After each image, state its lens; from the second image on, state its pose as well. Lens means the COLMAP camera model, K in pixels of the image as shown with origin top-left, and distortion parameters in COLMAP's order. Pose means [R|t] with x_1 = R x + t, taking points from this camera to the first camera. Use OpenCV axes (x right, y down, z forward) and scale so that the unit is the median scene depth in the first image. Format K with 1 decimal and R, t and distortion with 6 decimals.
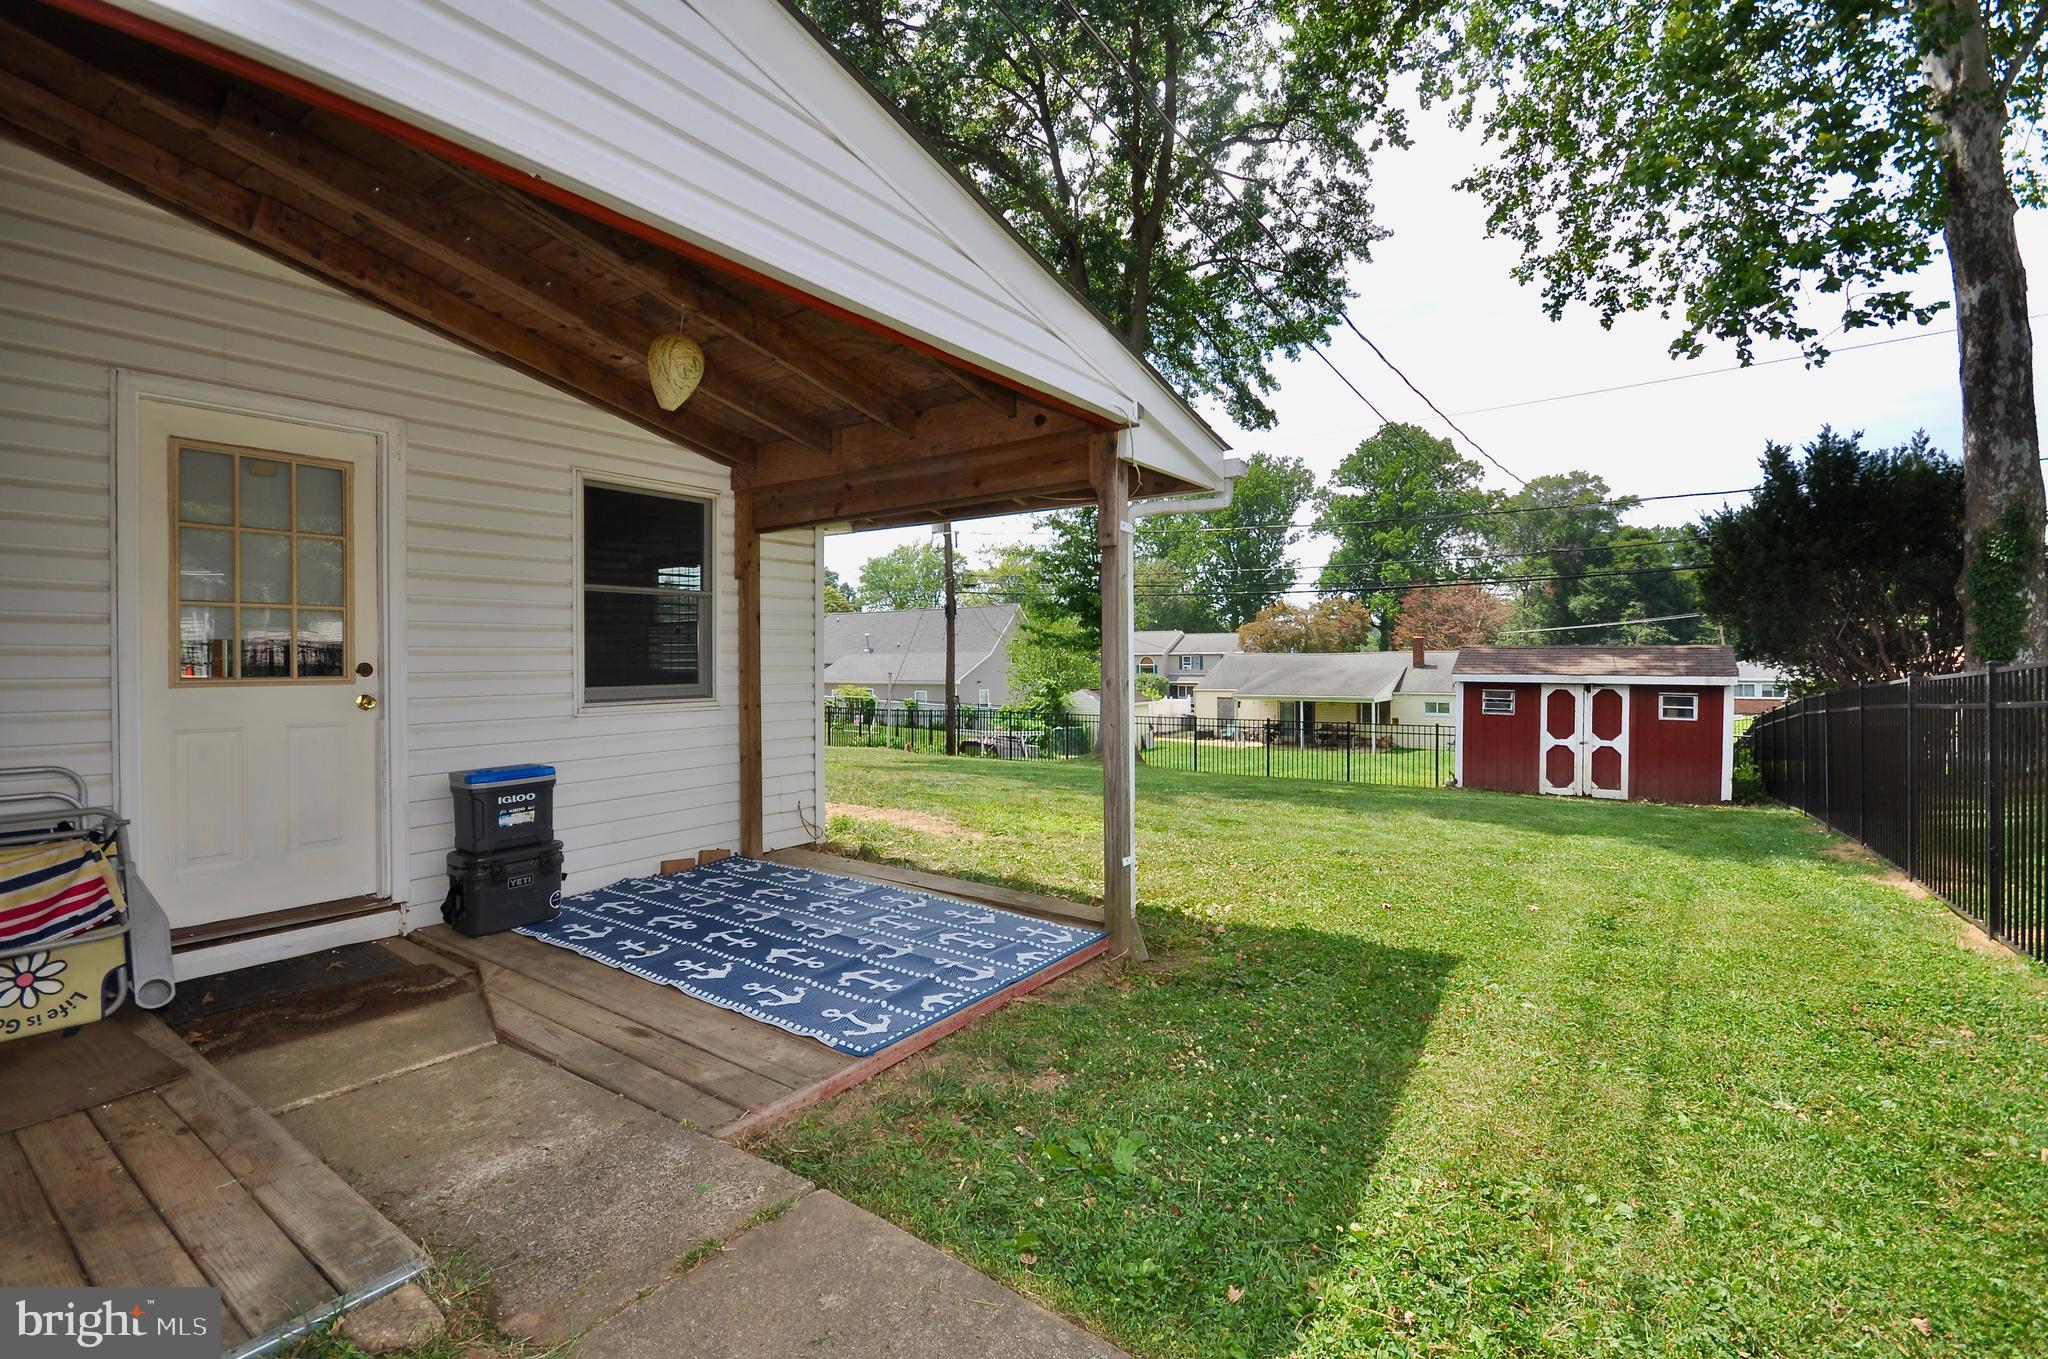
lens RADIAL K [[900.4, 0, 1026.3], [0, 900.4, 656.5], [0, 0, 1]] dist [0.010995, 0.000636]
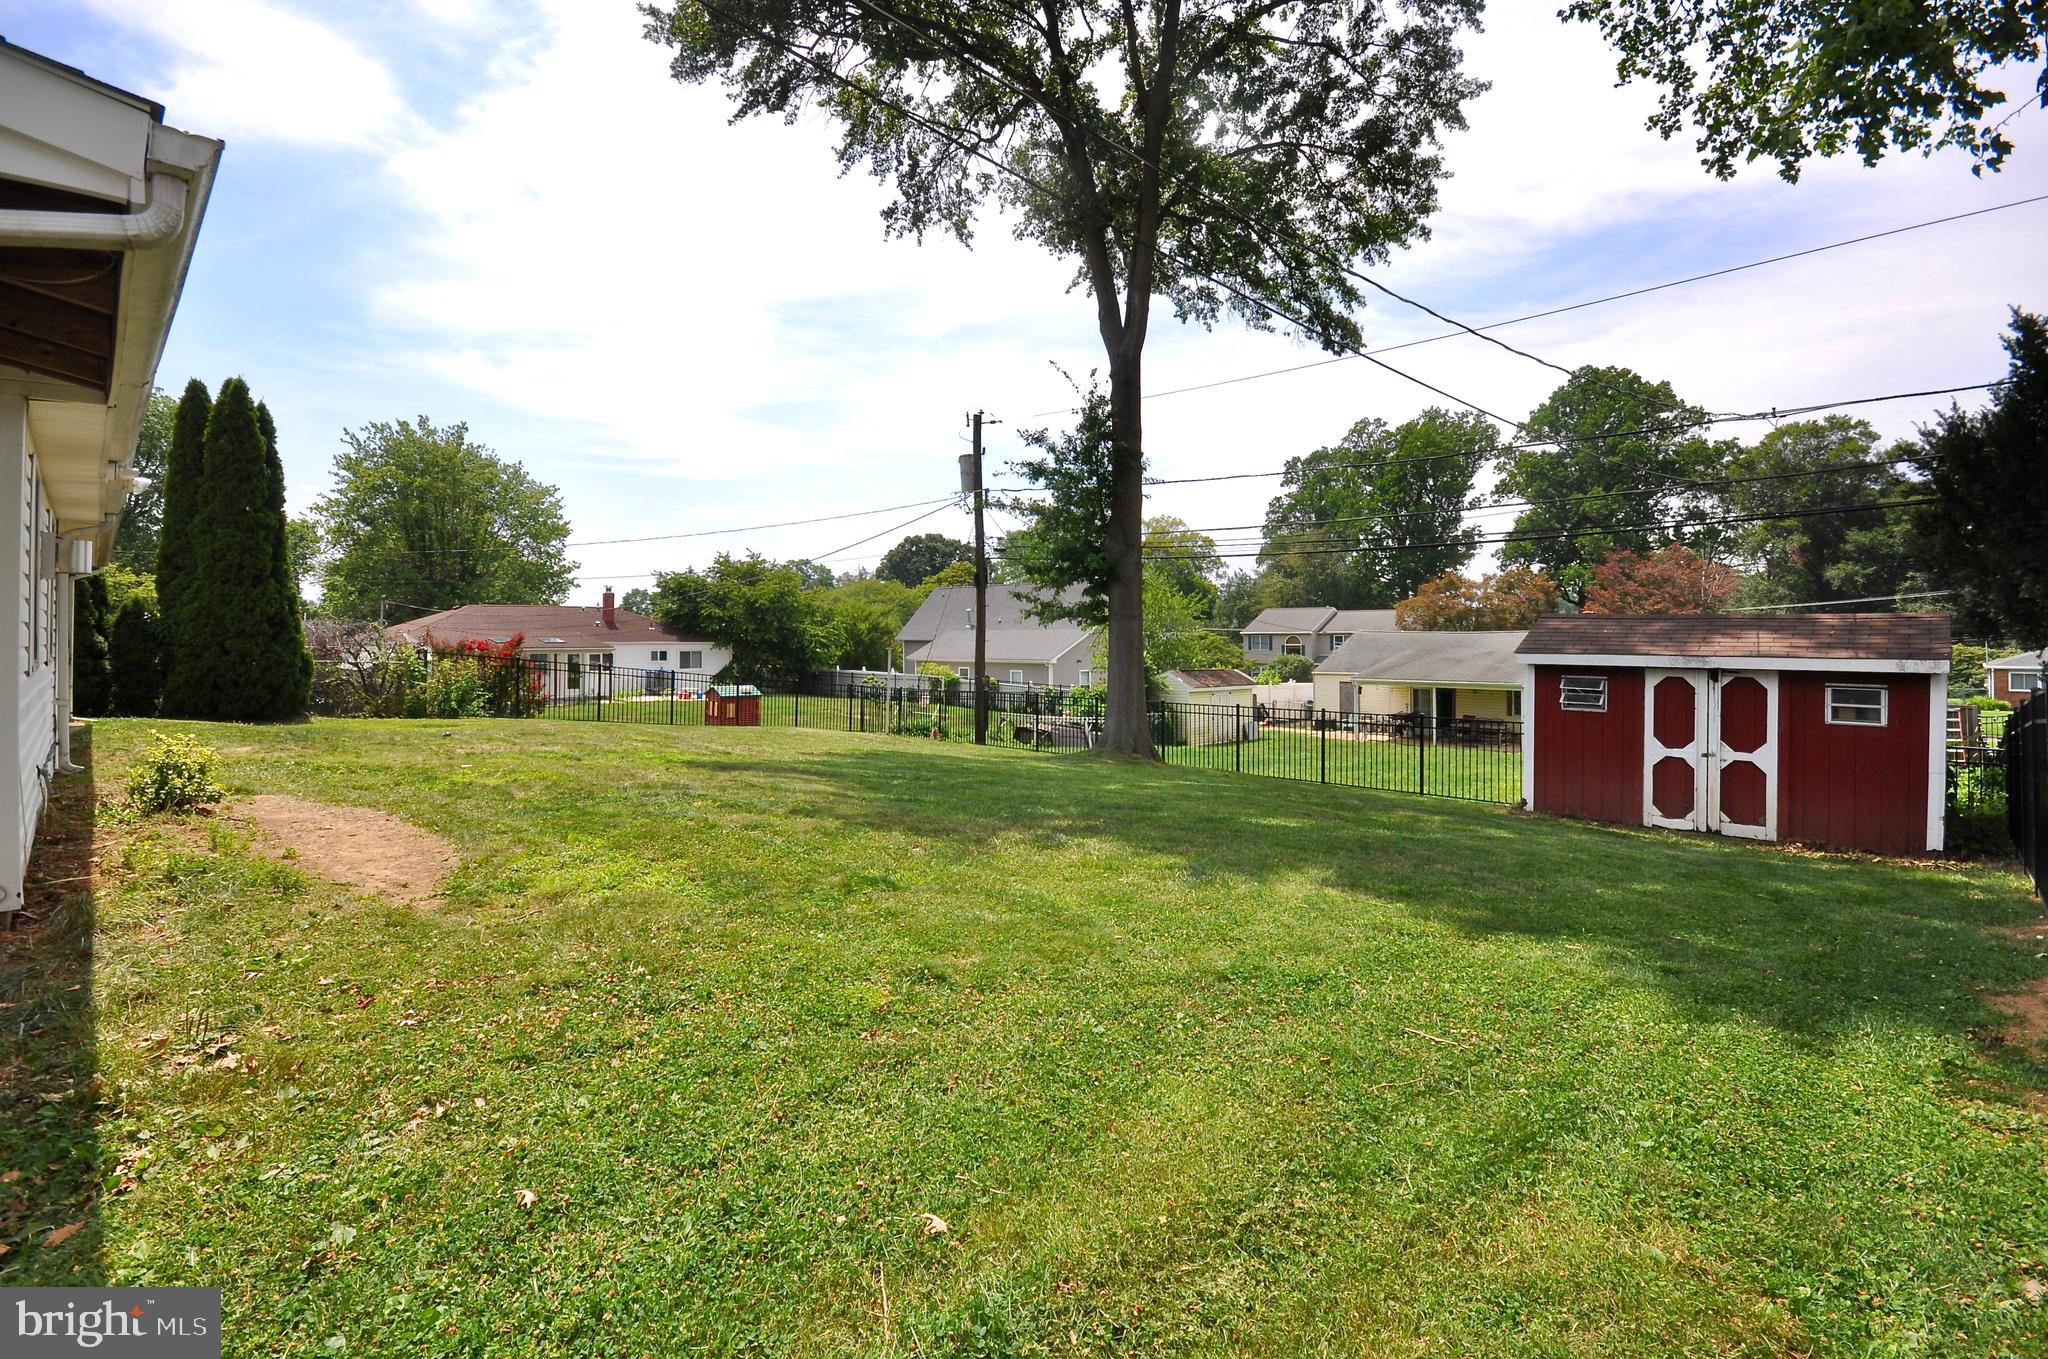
lens RADIAL K [[949.5, 0, 1015.4], [0, 949.5, 629.2], [0, 0, 1]] dist [0.001877, -0.000232]
pose [[0.985729, 0.003748, -0.168296, 0.126344], [-0.004842, 0.999970, -0.006086, 0.003839], [0.168268, 0.006814, 0.985718, 0.114151]]
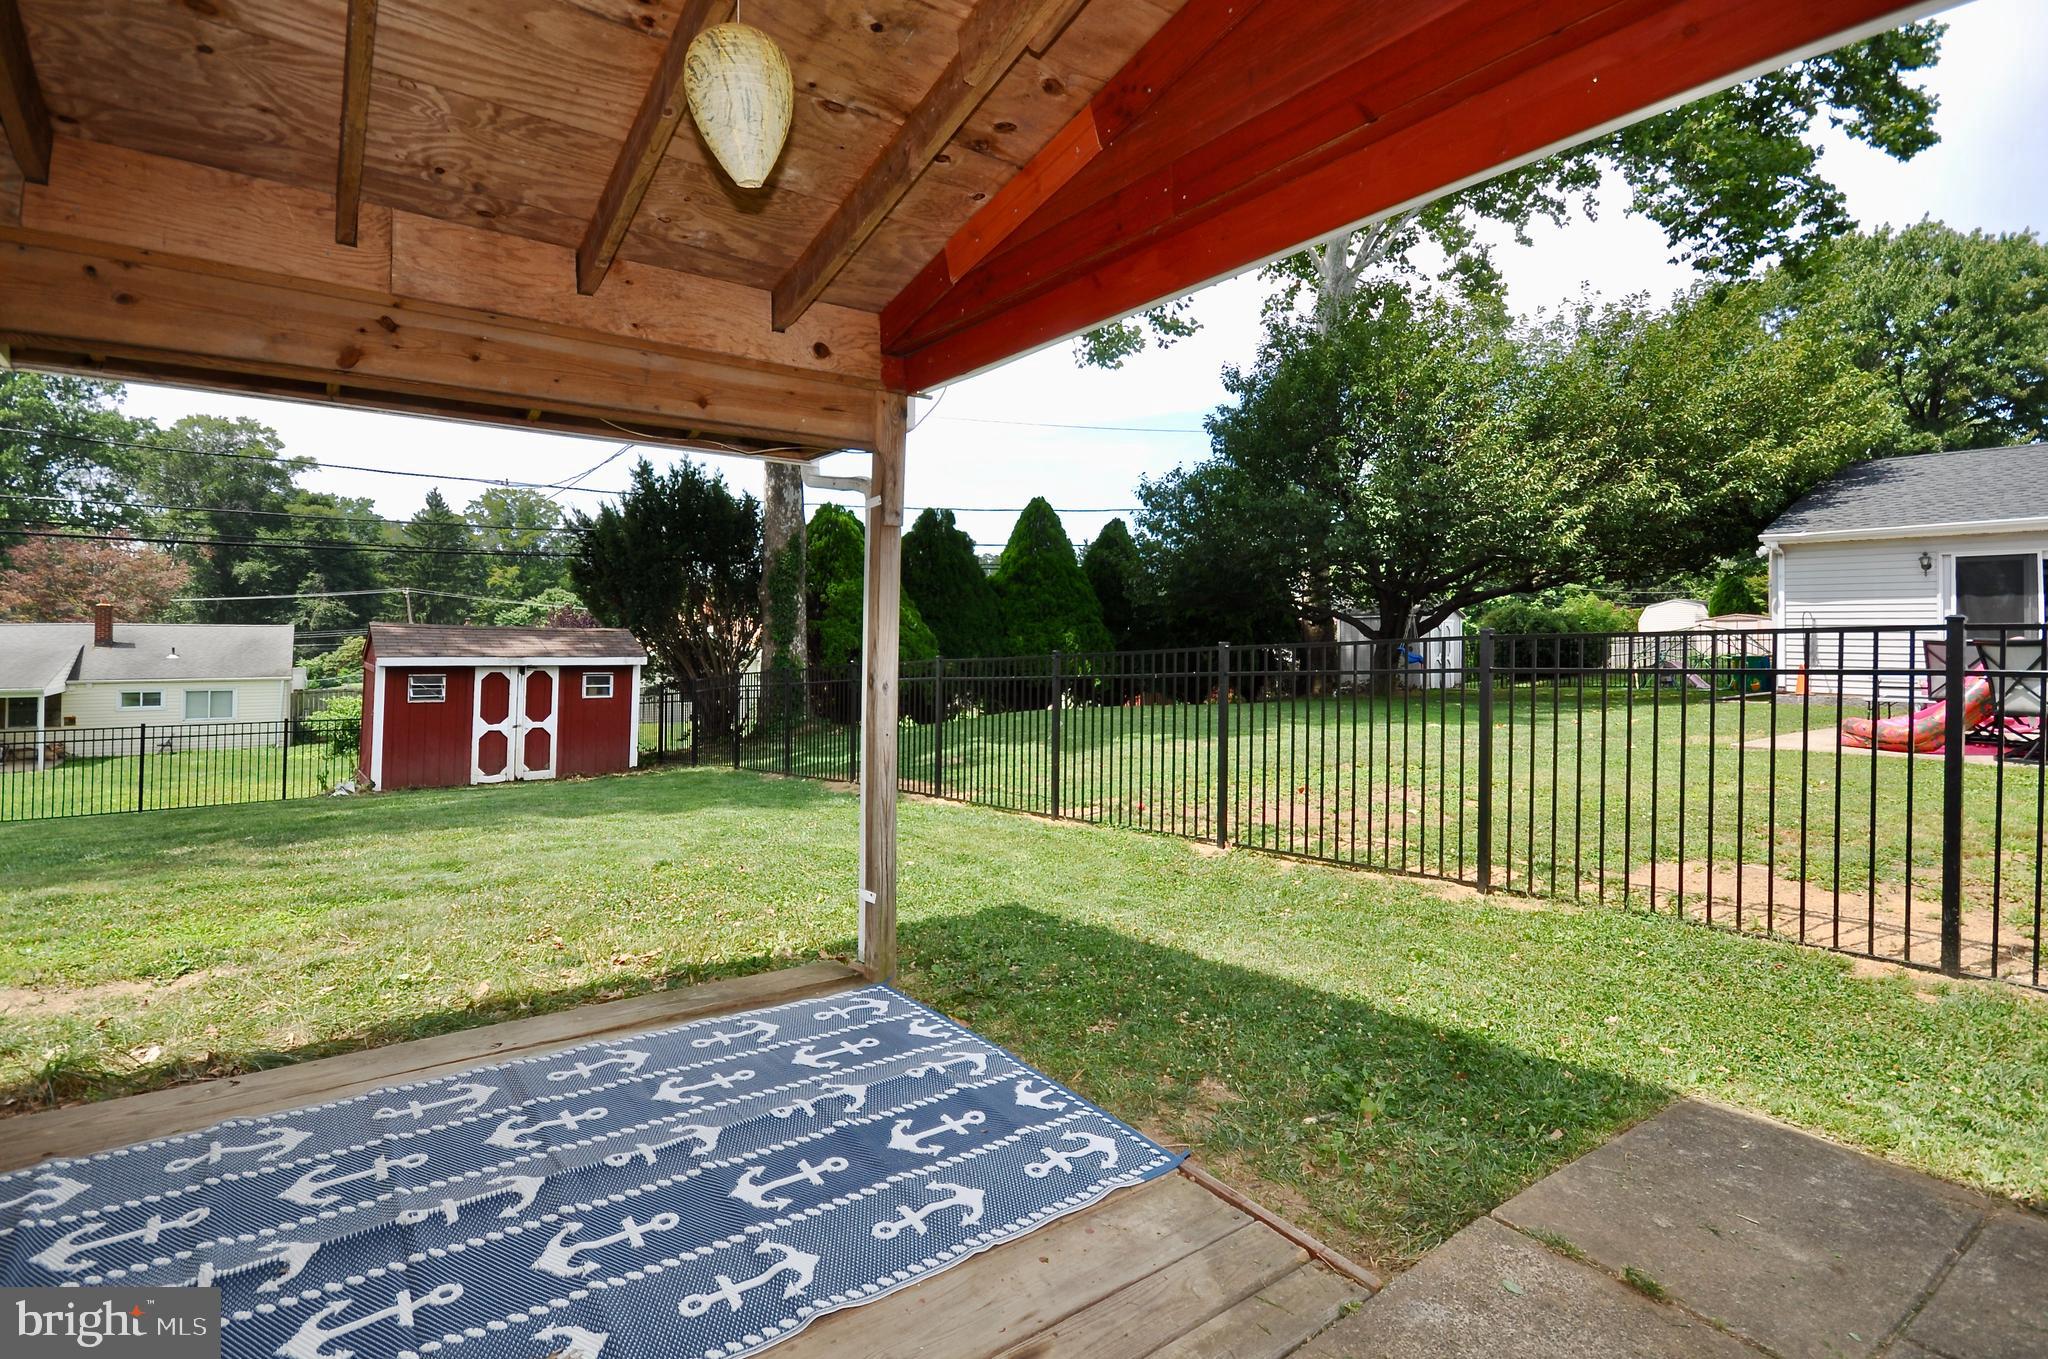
lens RADIAL K [[949.5, 0, 1015.4], [0, 949.5, 629.2], [0, 0, 1]] dist [0.001877, -0.000232]
pose [[0.322415, 0.016916, 0.946447, -0.108238], [-0.013396, 0.999822, -0.013307, -0.001800], [-0.946504, -0.008389, 0.322584, 0.091147]]
